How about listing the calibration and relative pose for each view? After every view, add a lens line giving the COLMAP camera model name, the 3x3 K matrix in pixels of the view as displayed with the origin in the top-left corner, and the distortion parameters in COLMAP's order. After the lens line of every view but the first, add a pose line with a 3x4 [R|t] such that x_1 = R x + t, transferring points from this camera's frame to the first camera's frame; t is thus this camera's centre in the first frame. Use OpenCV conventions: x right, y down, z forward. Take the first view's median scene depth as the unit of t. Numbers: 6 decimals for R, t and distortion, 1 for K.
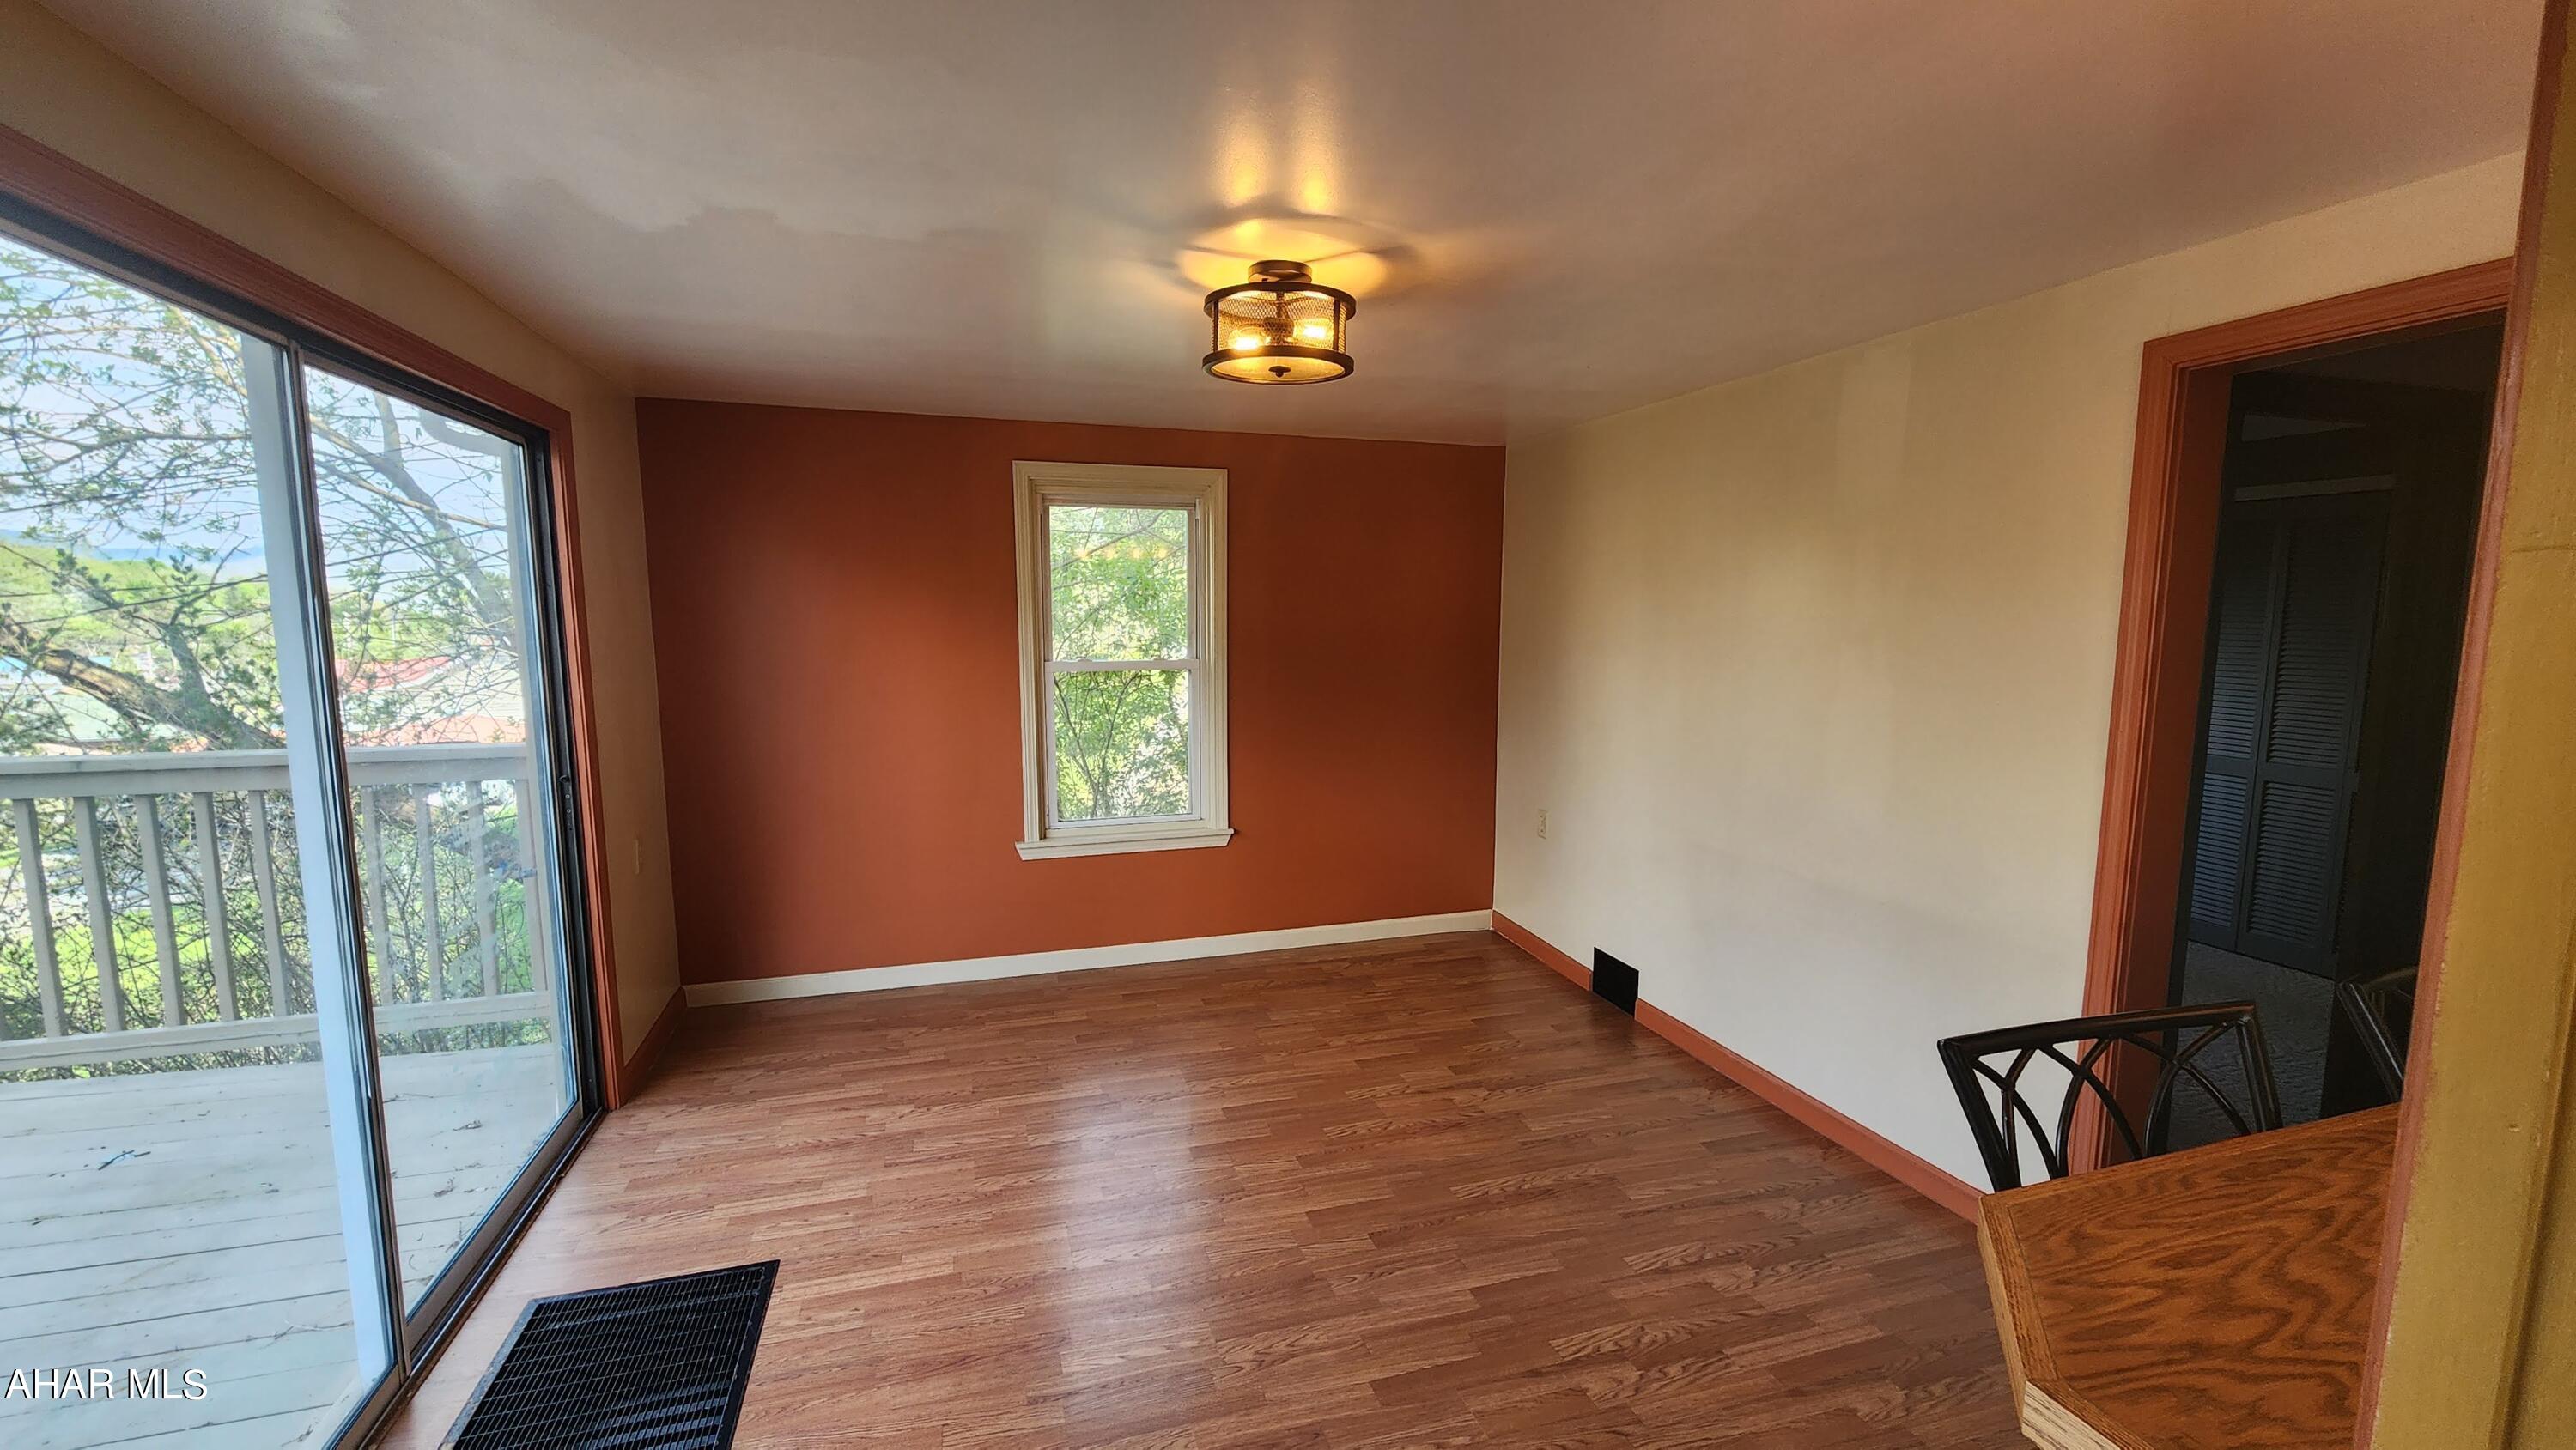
lens RADIAL K [[1036.9, 0, 1279.9], [0, 1036.9, 732.4], [0, 0, 1]] dist [-0.000411, -0.000308]
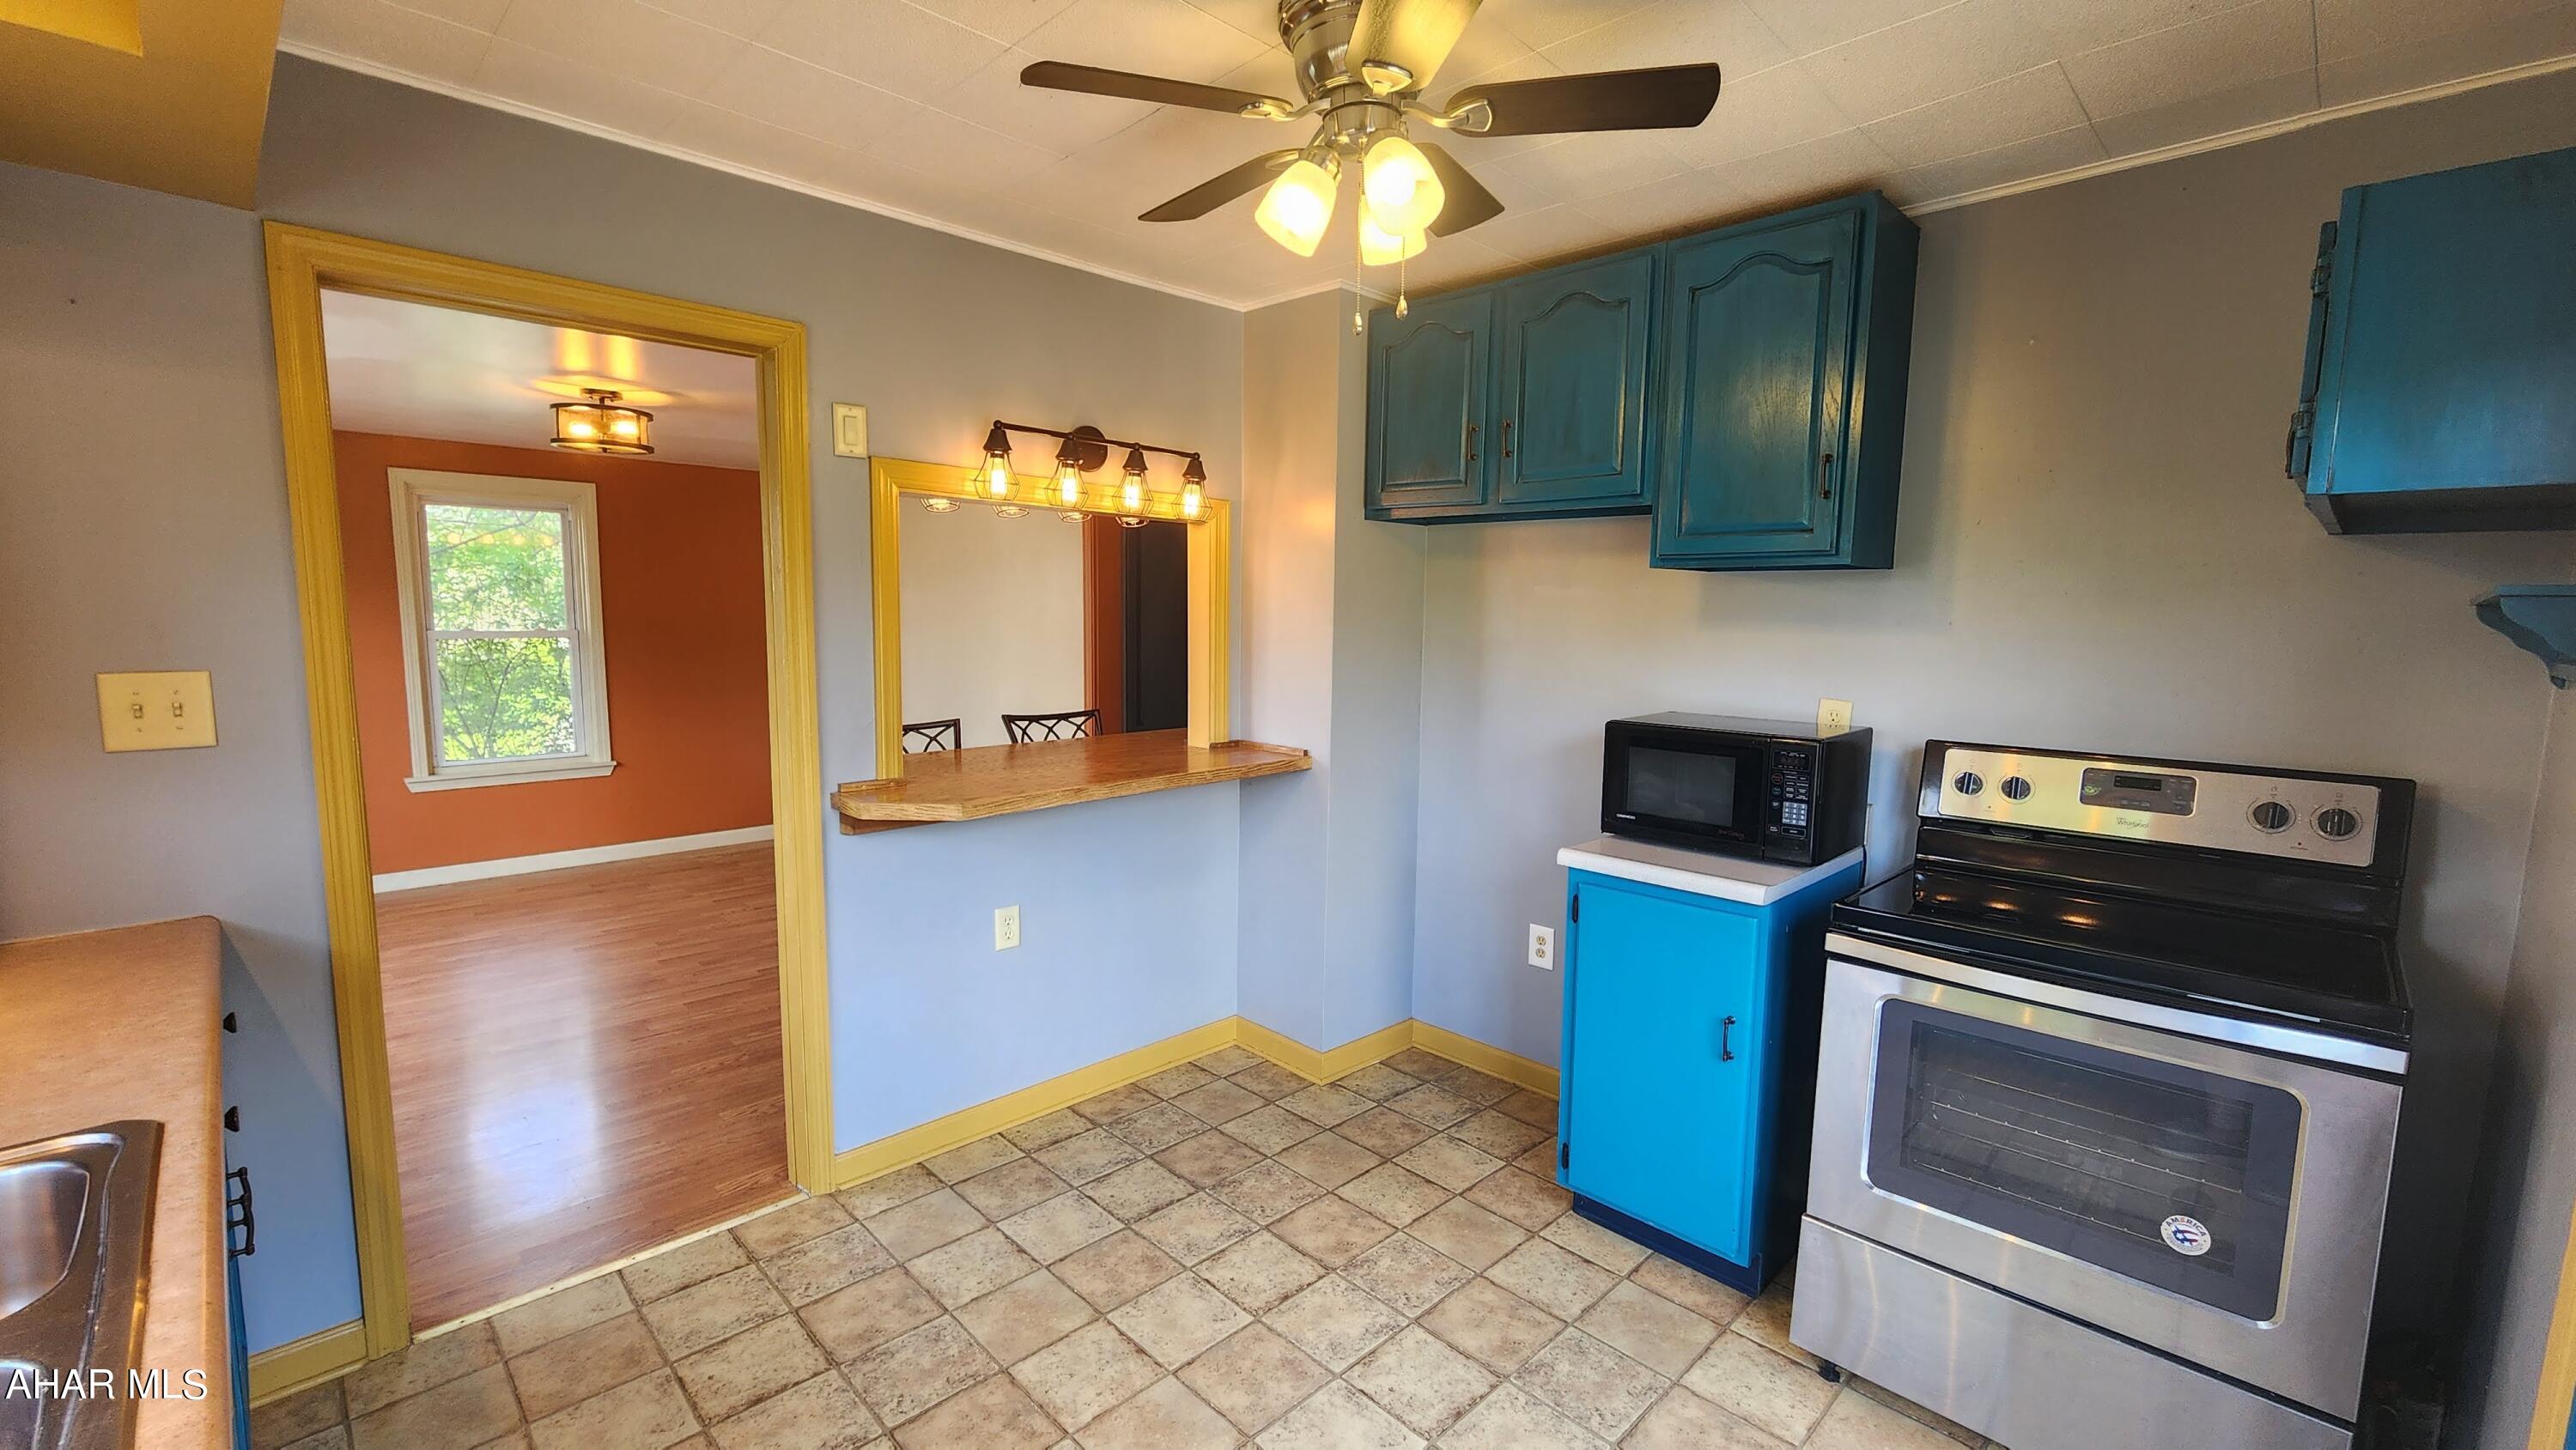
lens RADIAL K [[1060.2, 0, 1298.6], [0, 1060.2, 725.1], [0, 0, 1]] dist [-0.000242, -0.002524]
pose [[0.883396, -0.041164, 0.466816, 0.095470], [0.043002, 0.999052, 0.006721, 0.078671], [-0.466650, 0.014137, 0.884329, -0.588059]]
